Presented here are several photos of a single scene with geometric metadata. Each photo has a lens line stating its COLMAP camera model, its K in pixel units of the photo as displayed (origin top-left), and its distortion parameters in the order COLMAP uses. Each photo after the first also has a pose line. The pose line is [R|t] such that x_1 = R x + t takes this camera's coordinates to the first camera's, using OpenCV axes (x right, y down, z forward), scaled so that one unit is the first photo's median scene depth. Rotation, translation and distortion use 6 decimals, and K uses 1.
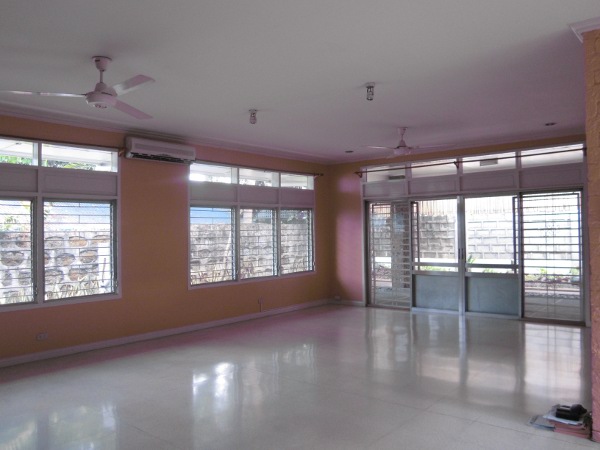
lens RADIAL K [[496.5, 0, 297.0], [0, 496.5, 224.6], [0, 0, 1]] dist [-0.052394, 0.002952]
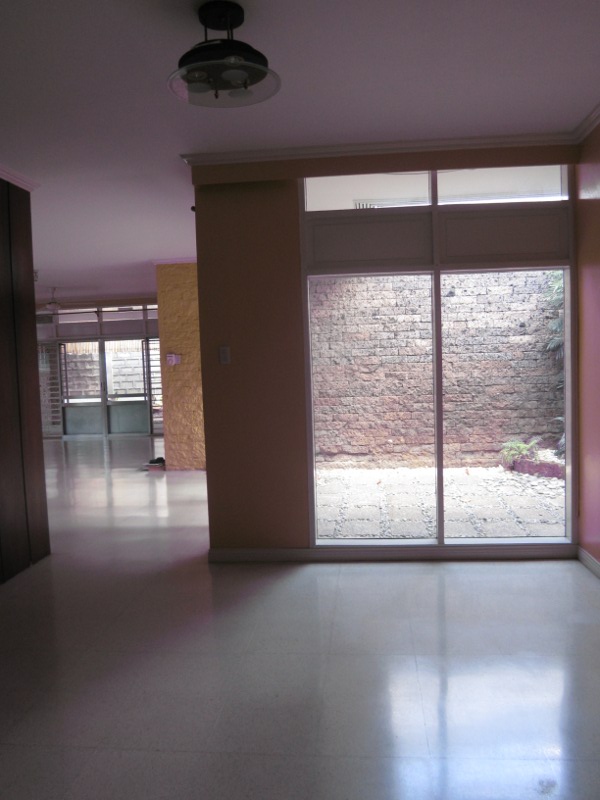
lens RADIAL K [[661.9, 0, 296.4], [0, 661.9, 401.5], [0, 0, 1]] dist [-0.052394, 0.002952]
pose [[0.830398, -0.048245, 0.555077, -0.164064], [0.014999, 0.997819, 0.064289, -0.002165], [-0.556968, -0.045060, 0.829311, -0.574423]]
